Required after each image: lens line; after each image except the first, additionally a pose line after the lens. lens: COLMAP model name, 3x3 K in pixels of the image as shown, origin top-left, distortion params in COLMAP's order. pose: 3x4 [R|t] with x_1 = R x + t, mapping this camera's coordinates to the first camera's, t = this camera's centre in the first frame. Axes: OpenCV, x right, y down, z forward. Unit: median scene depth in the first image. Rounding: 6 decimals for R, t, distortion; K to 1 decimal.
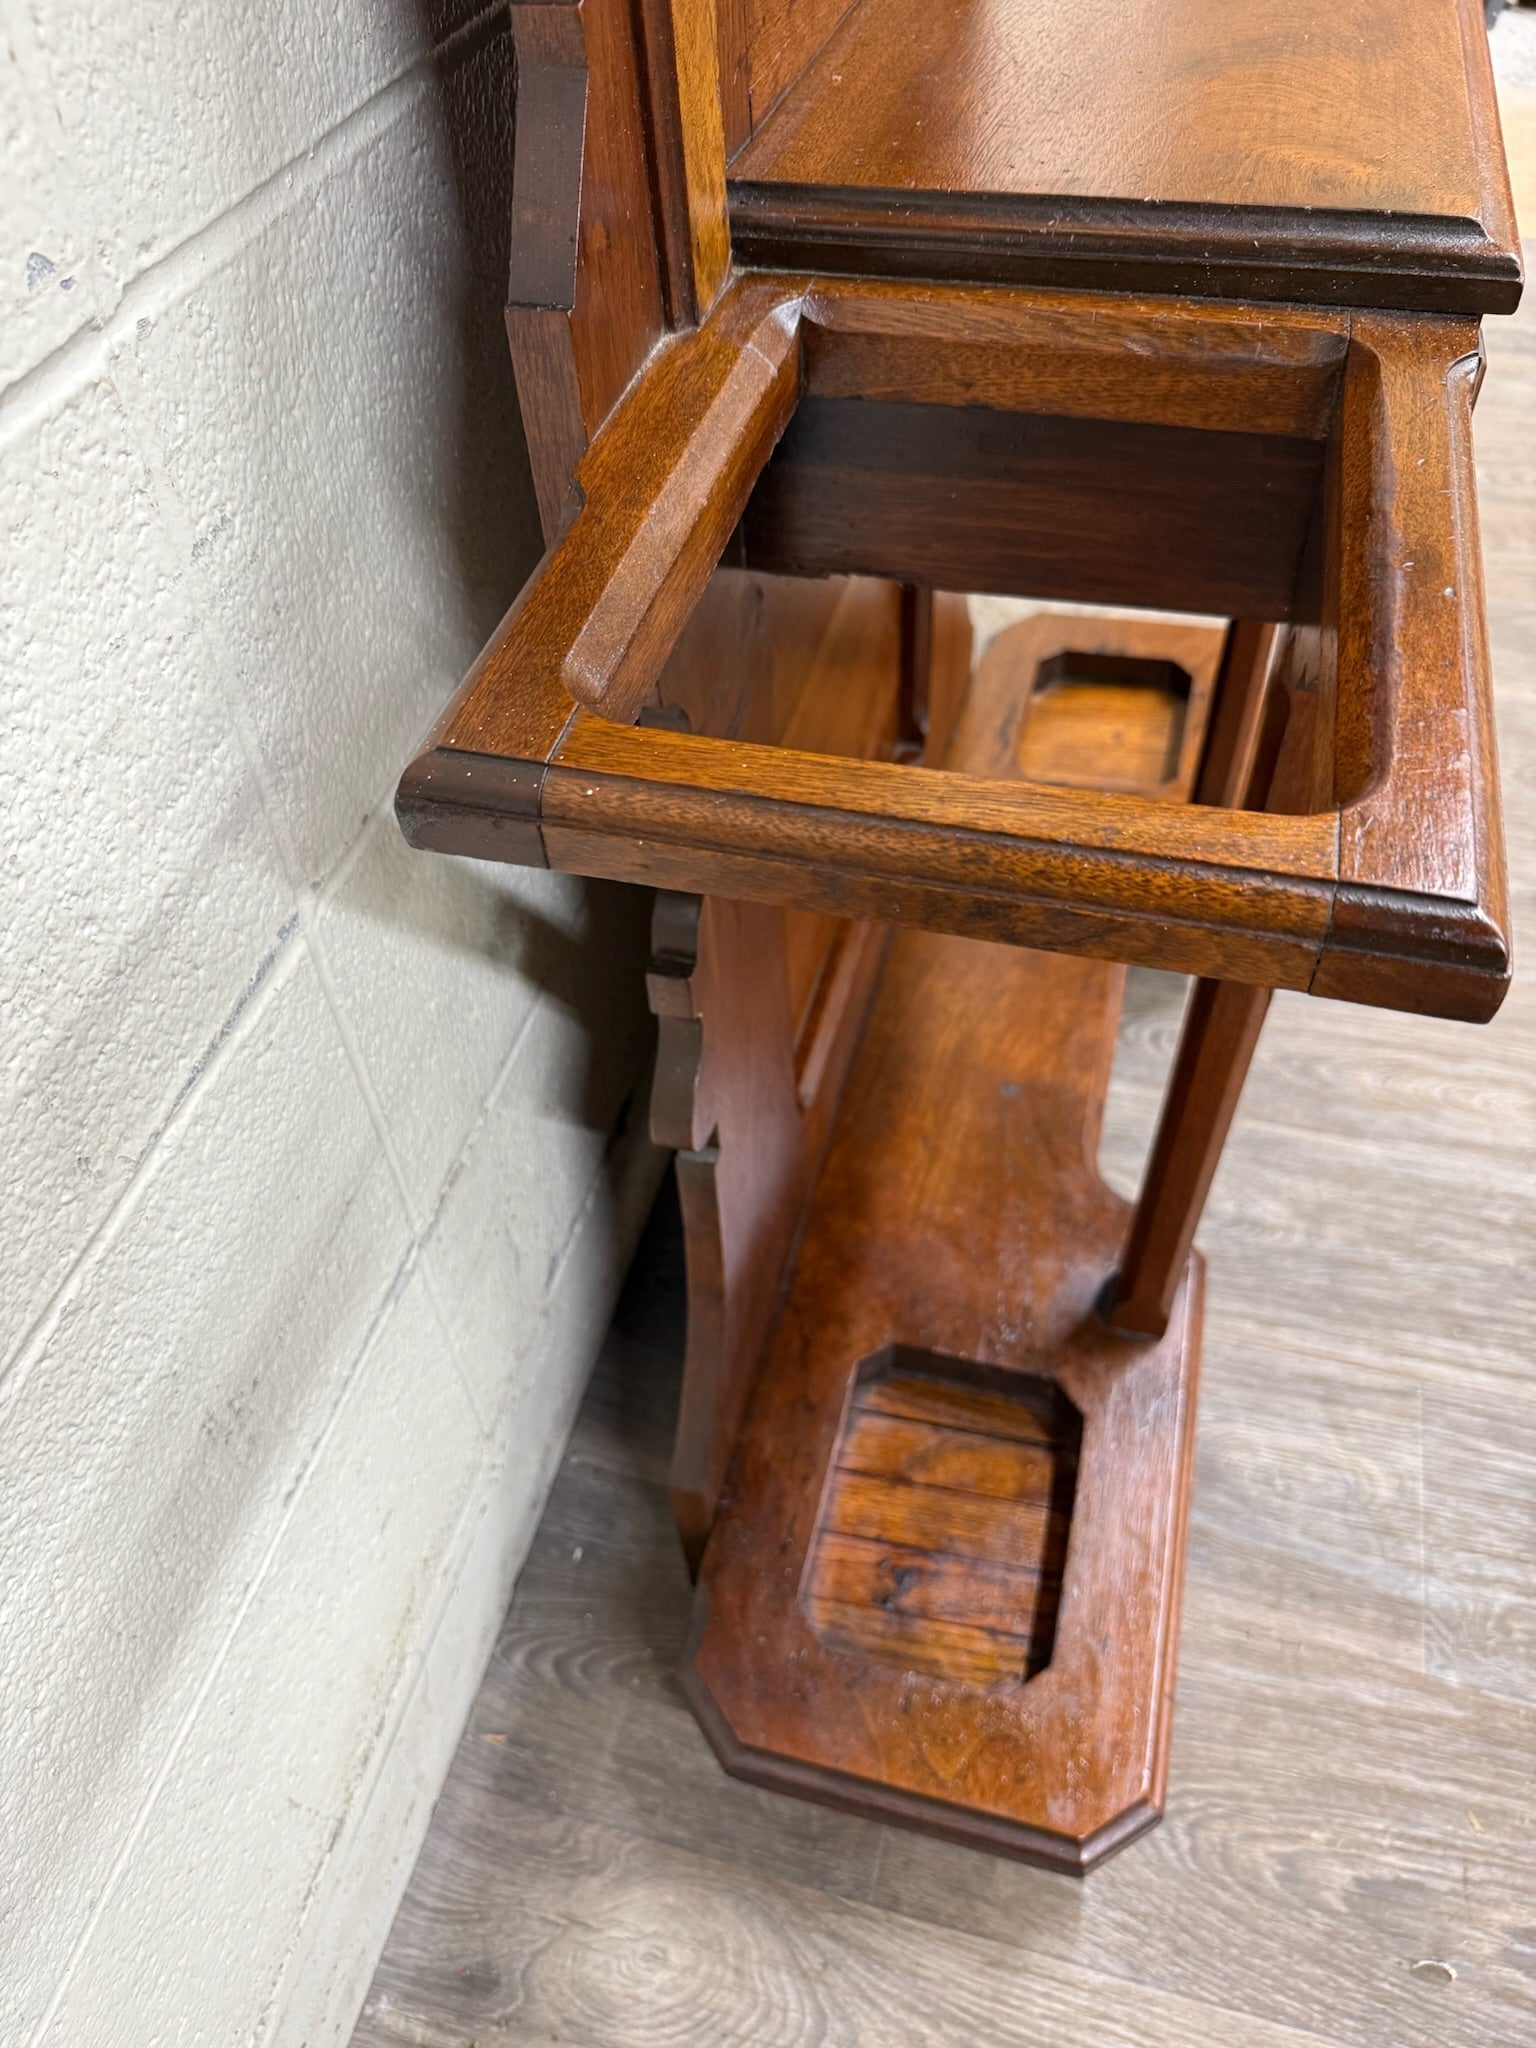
lens RADIAL K [[1485.6, 0, 756.6], [0, 1485.6, 1025.4], [0, 0, 1]] dist [-0.006358, -0.008739]
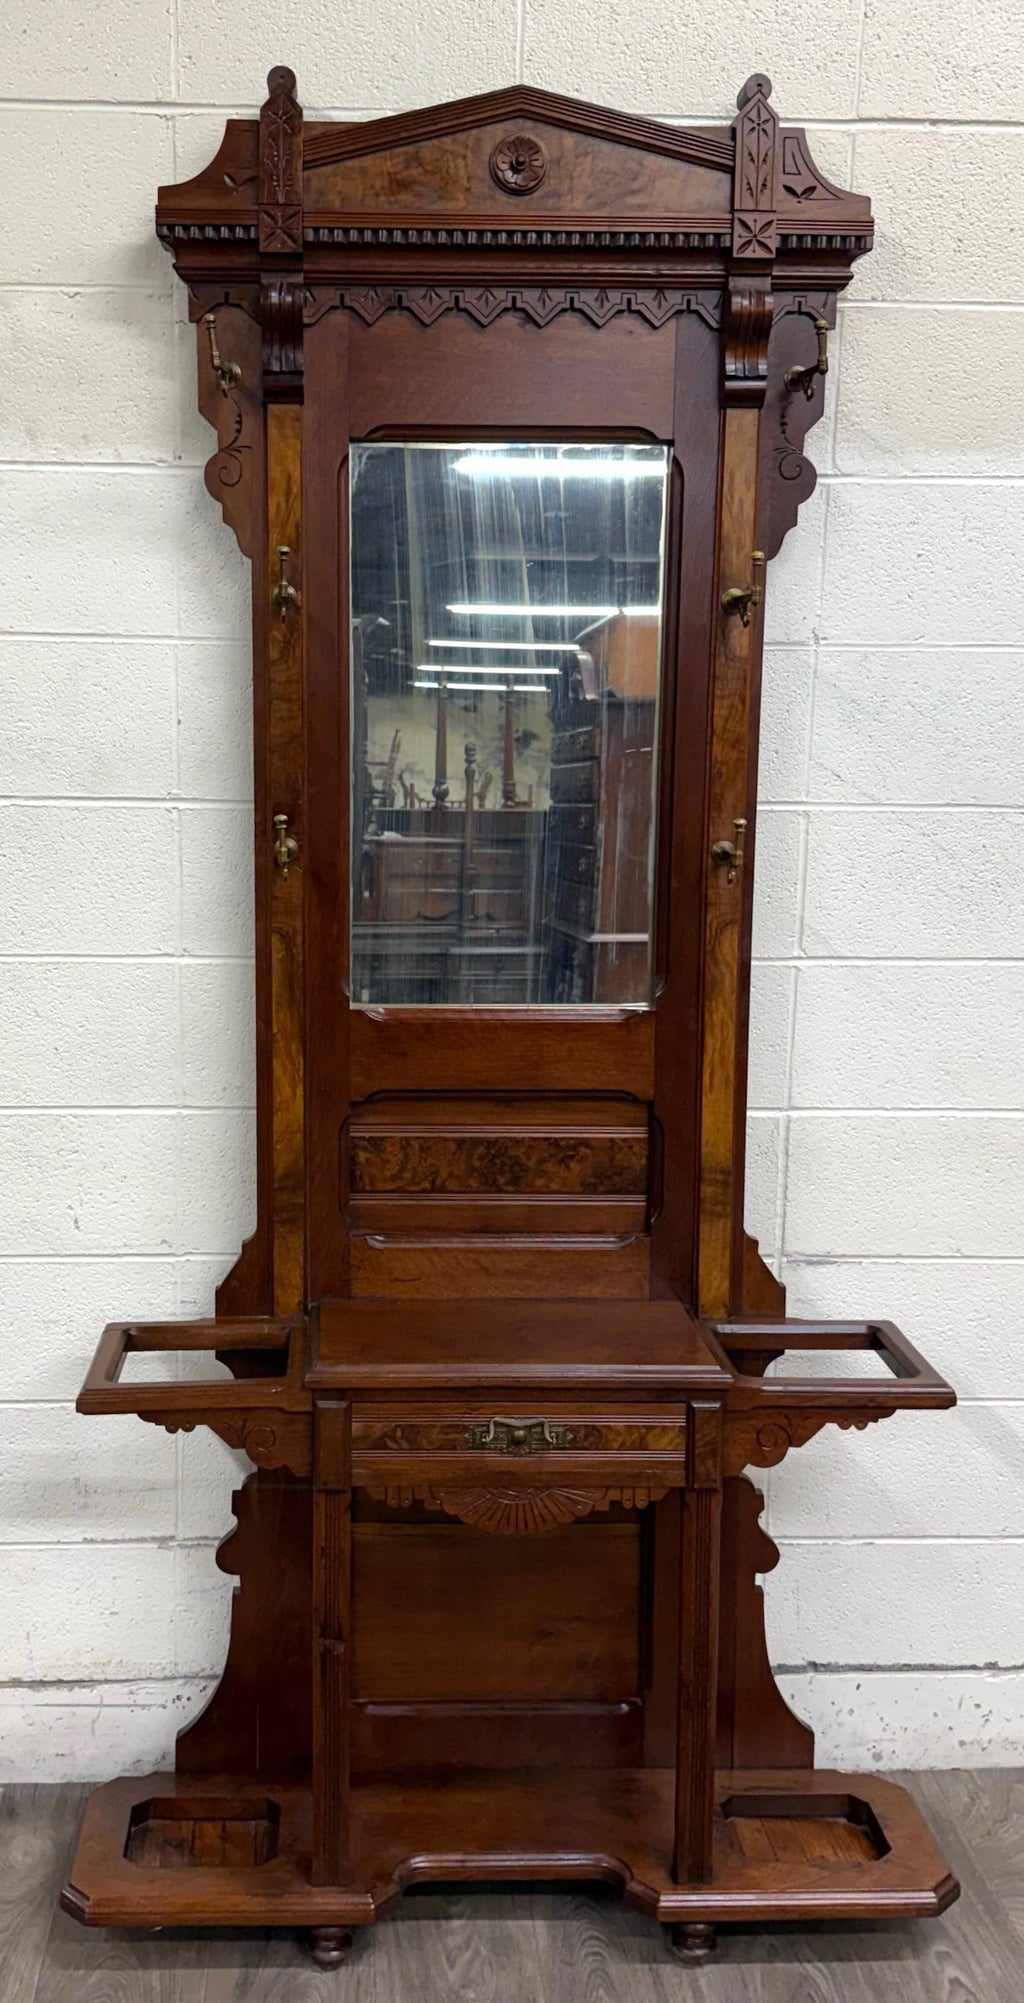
lens RADIAL K [[1713.4, 0, 382.3], [0, 1713.4, 937.1], [0, 0, 1]] dist [0.101483, -0.239764]
pose [[0.287850, 0.155020, -0.945045, 2.769818], [-0.730165, 0.674058, -0.111831, -0.544288], [0.619679, 0.722229, 0.307218, -0.666040]]
